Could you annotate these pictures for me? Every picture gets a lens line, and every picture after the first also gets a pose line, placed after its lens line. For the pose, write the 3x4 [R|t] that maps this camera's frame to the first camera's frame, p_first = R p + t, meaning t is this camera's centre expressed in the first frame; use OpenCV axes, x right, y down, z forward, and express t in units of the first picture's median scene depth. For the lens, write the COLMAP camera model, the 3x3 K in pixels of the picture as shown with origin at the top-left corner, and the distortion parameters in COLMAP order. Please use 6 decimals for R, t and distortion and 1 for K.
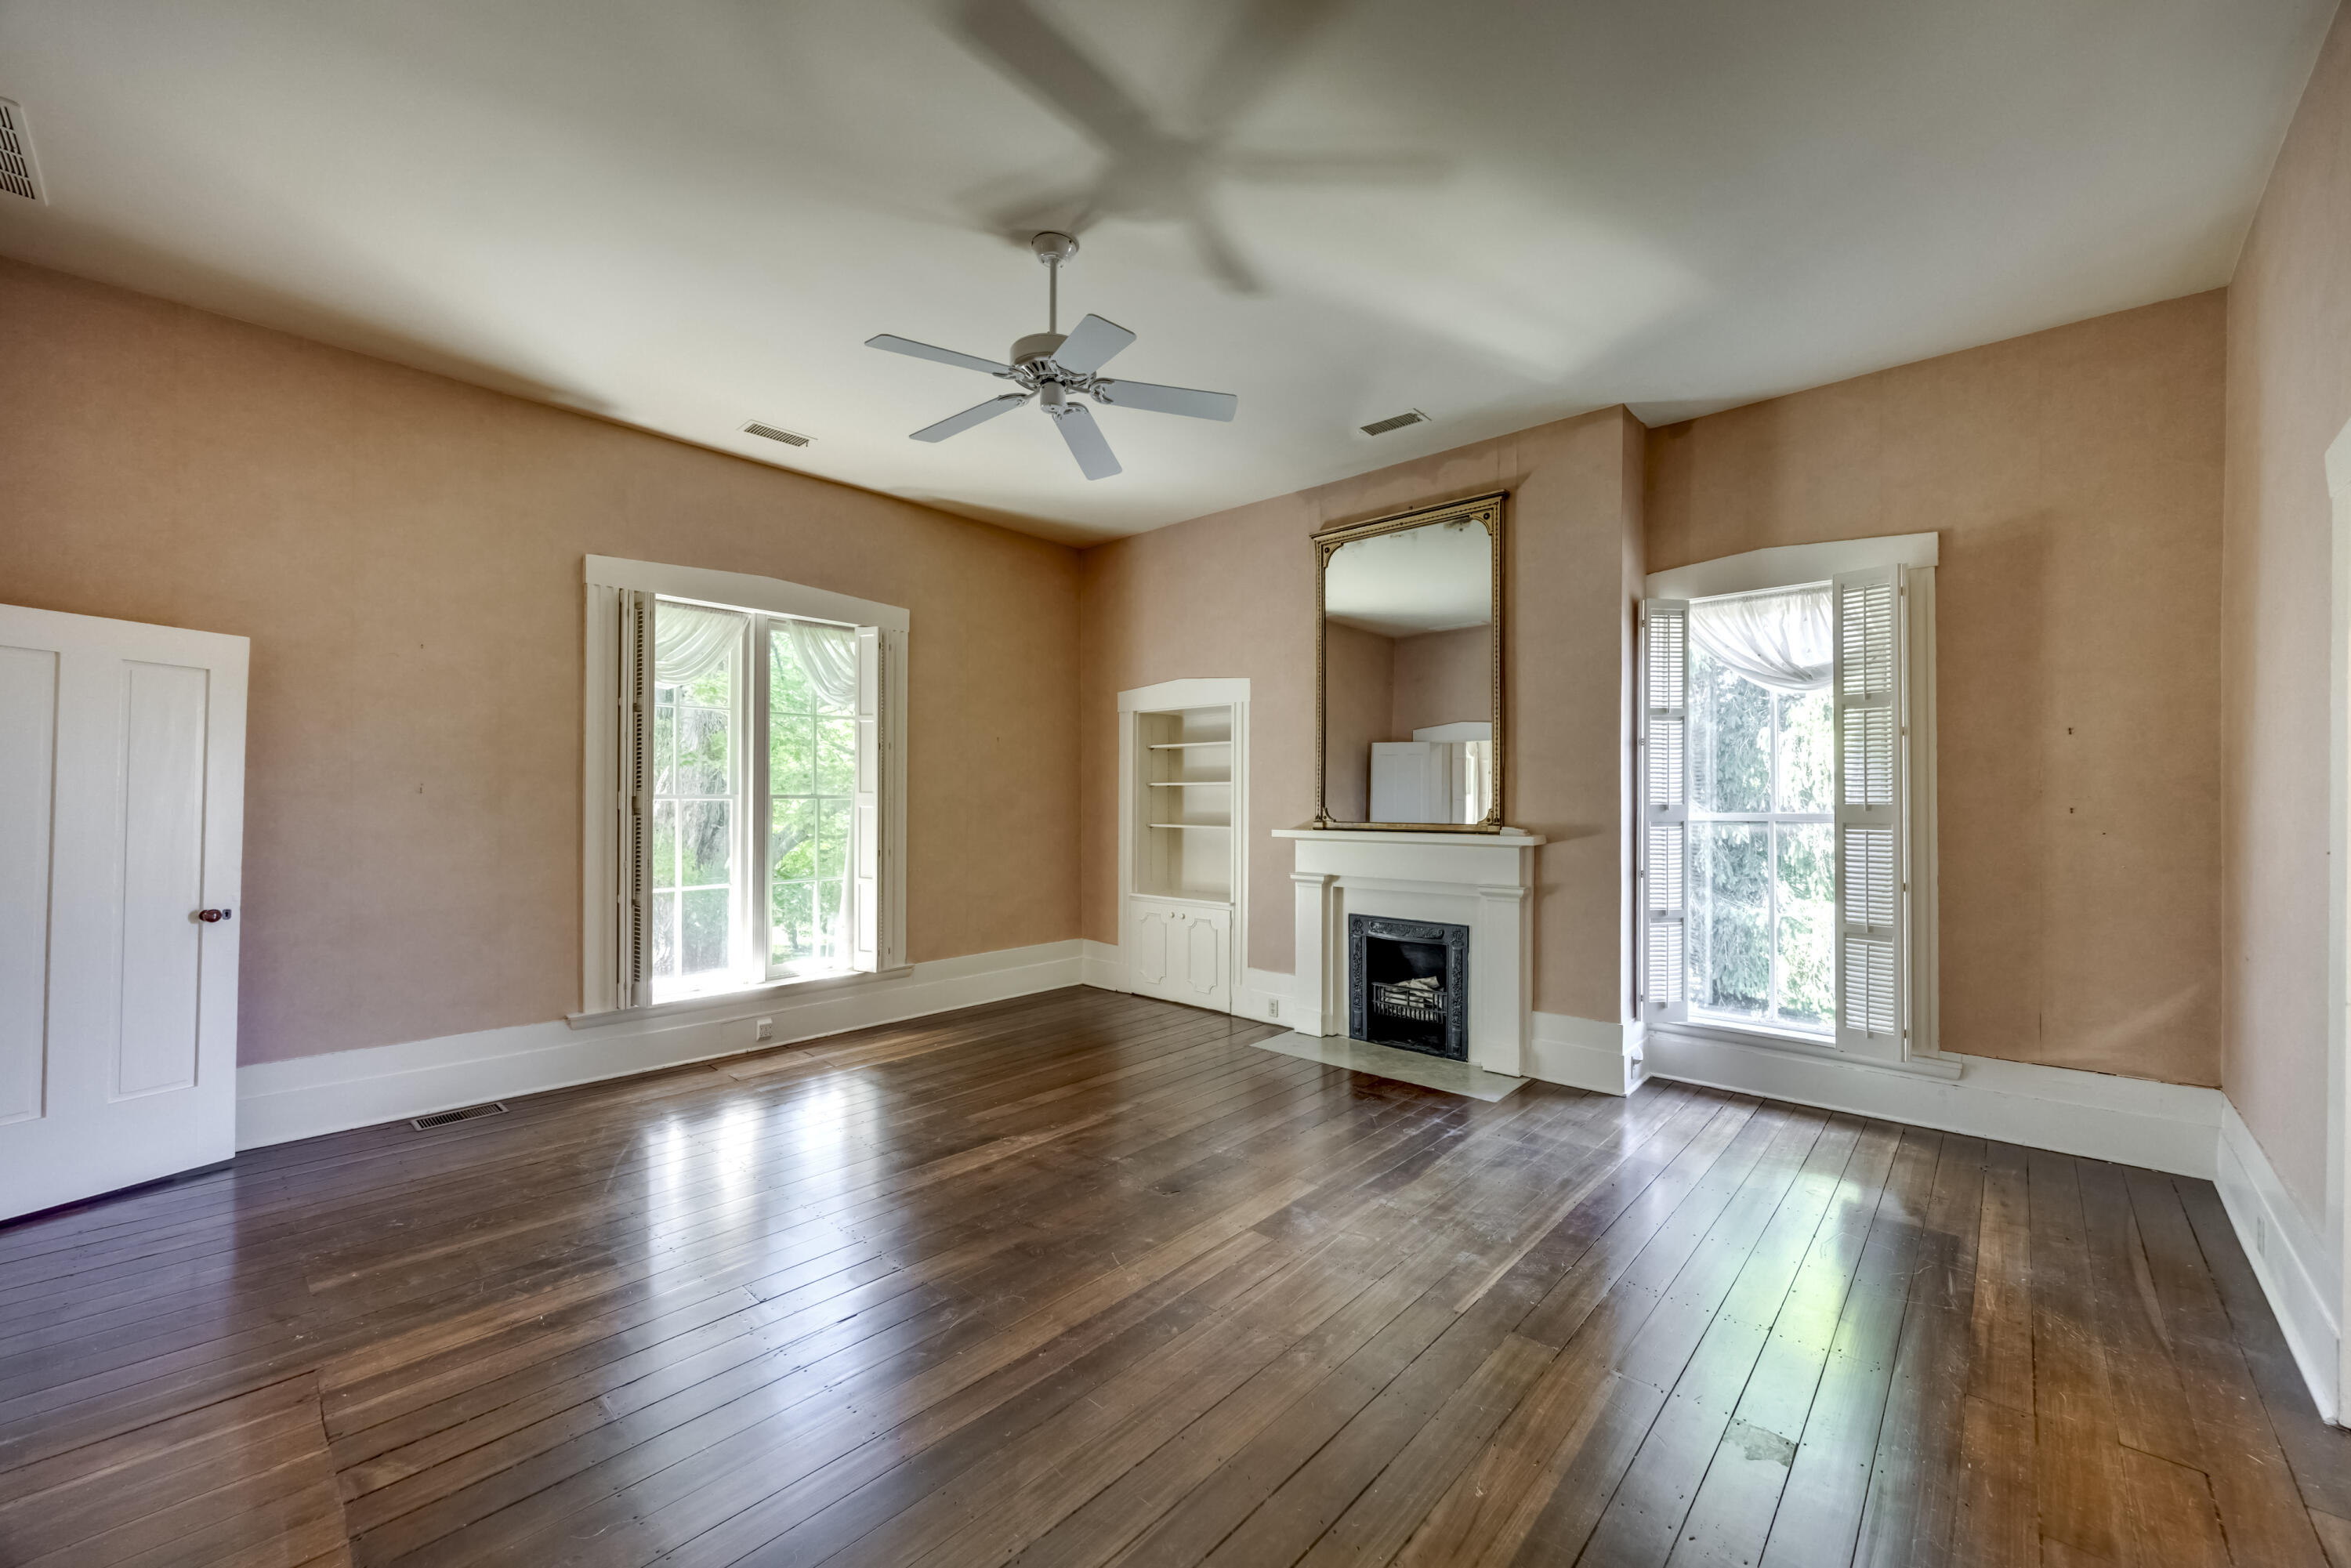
lens RADIAL K [[895.5, 0, 1190.8], [0, 895.5, 785.6], [0, 0, 1]] dist [-0.003983, 0.000543]
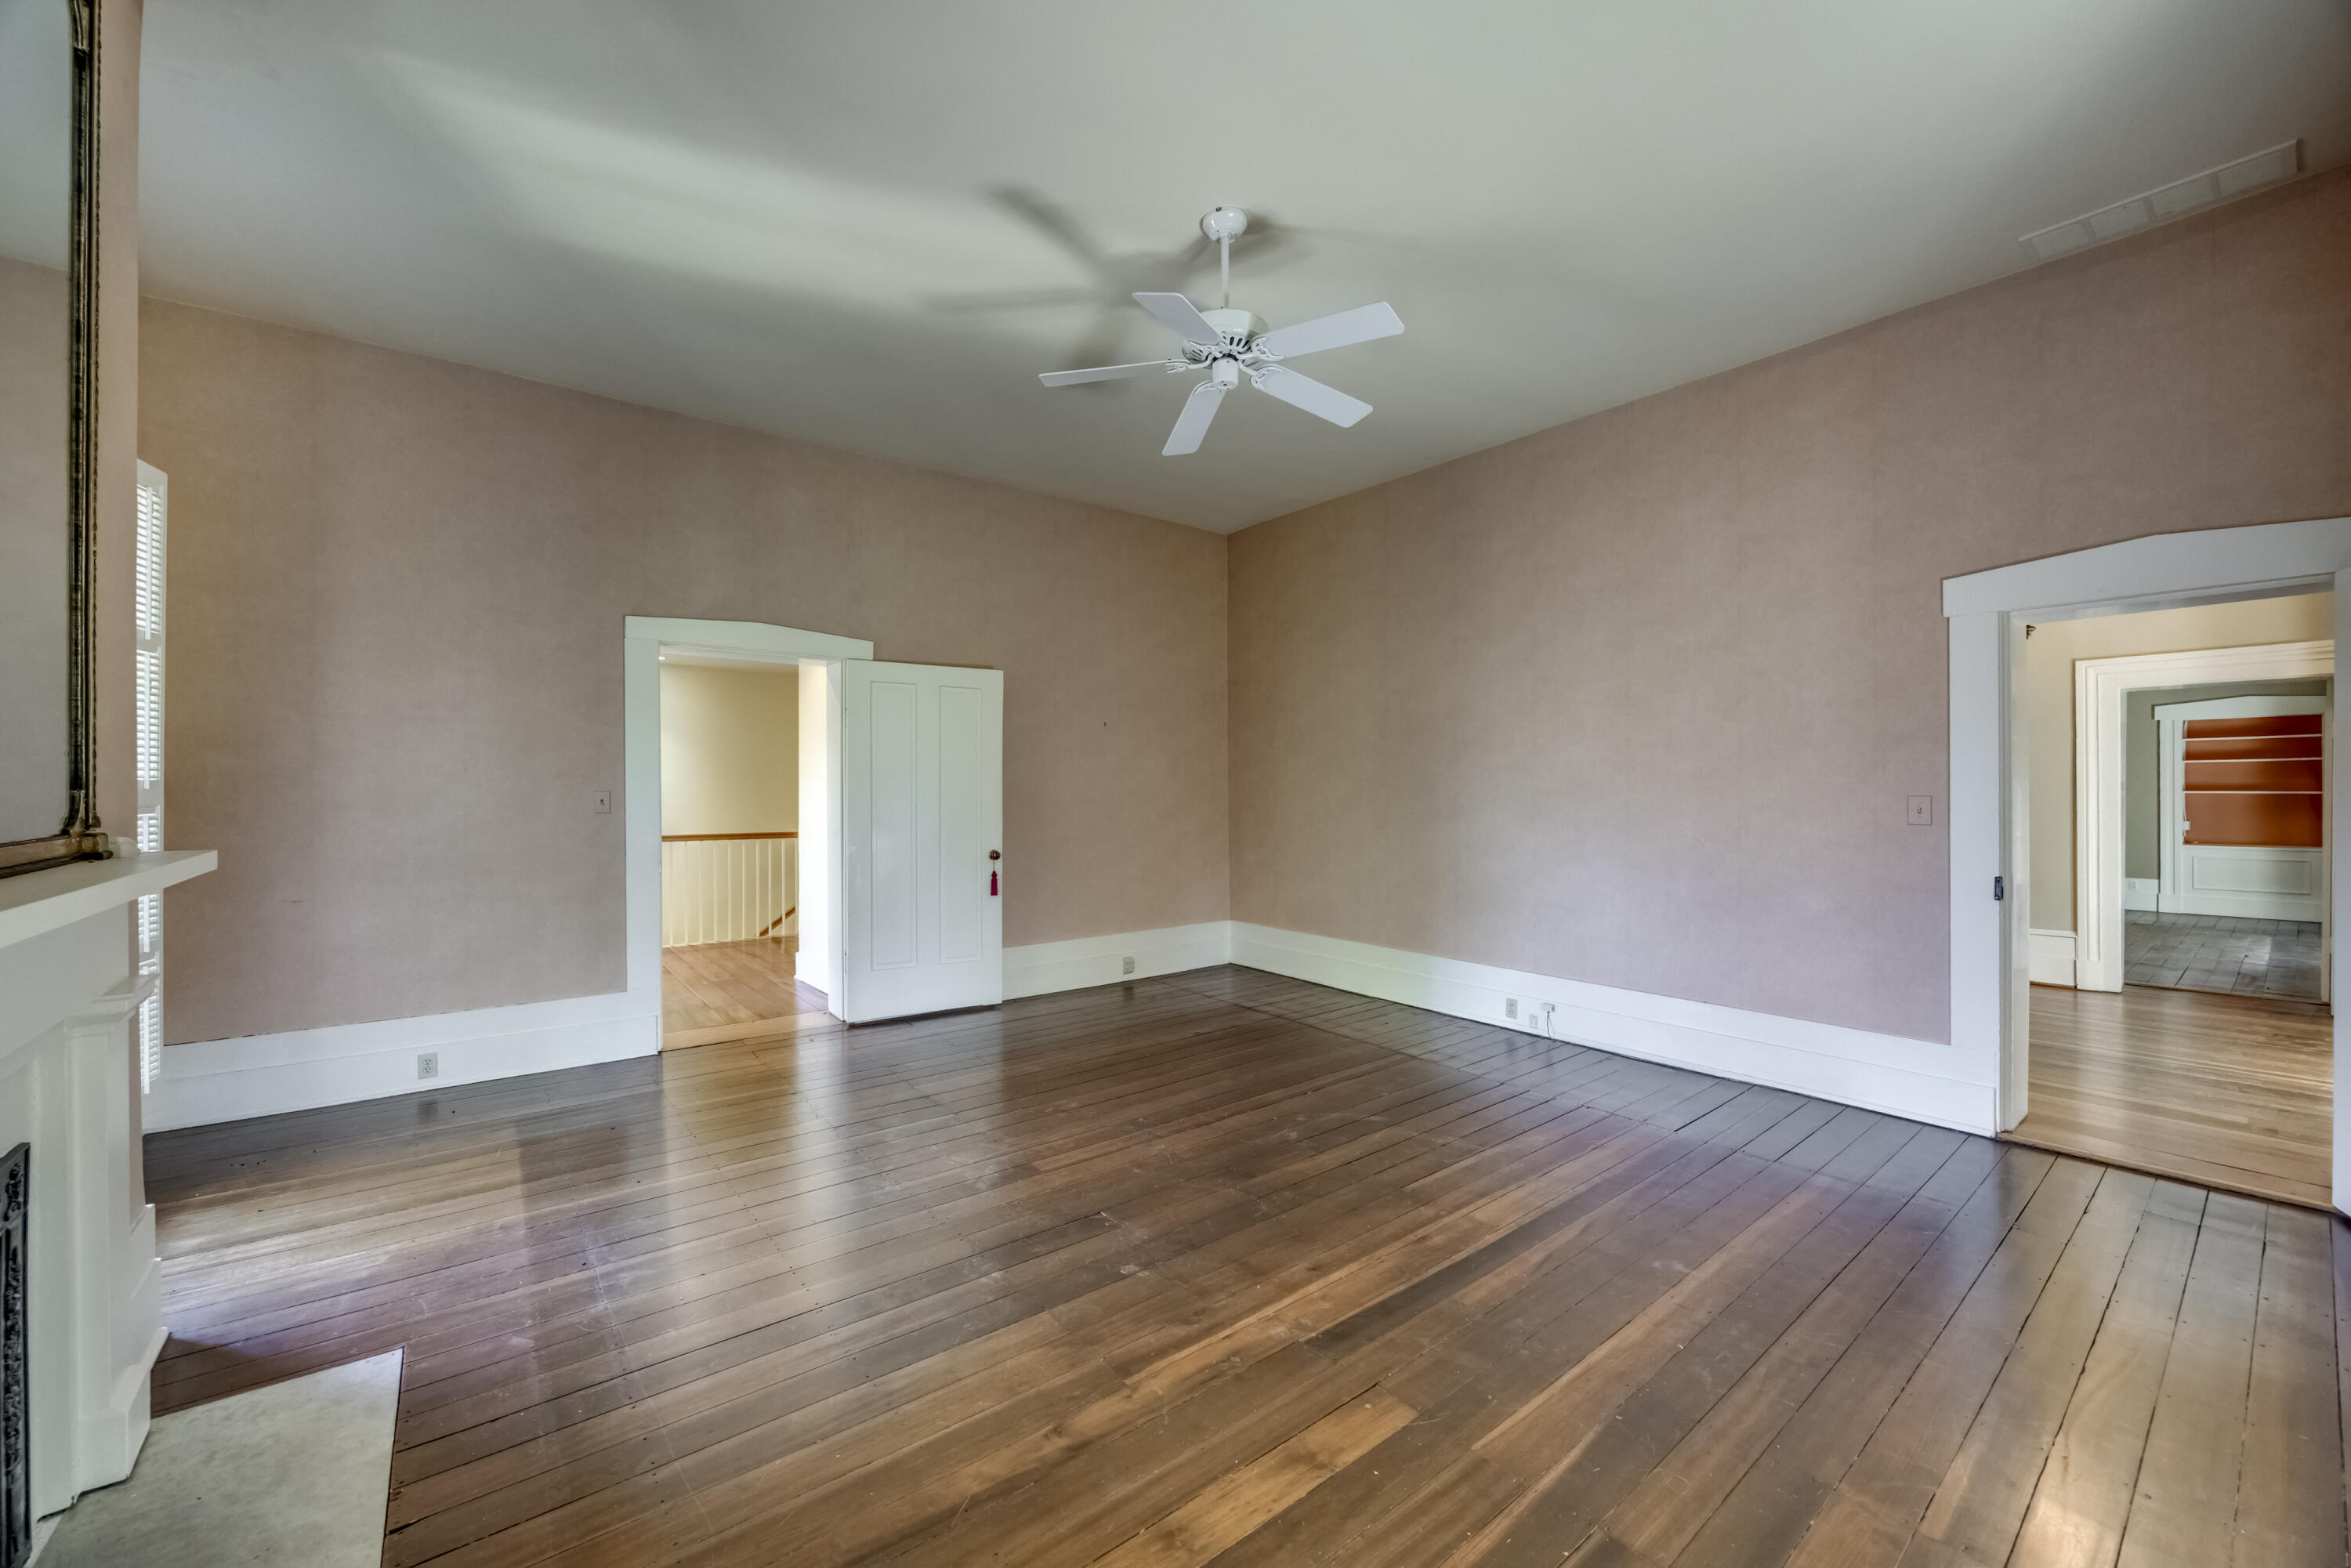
lens RADIAL K [[895.5, 0, 1182.0], [0, 895.5, 790.2], [0, 0, 1]] dist [-0.003983, 0.000543]
pose [[-0.986459, -0.001948, 0.163996, -0.171579], [-0.003503, 0.999952, -0.009195, 0.024887], [-0.163970, -0.009645, -0.986418, 1.268126]]
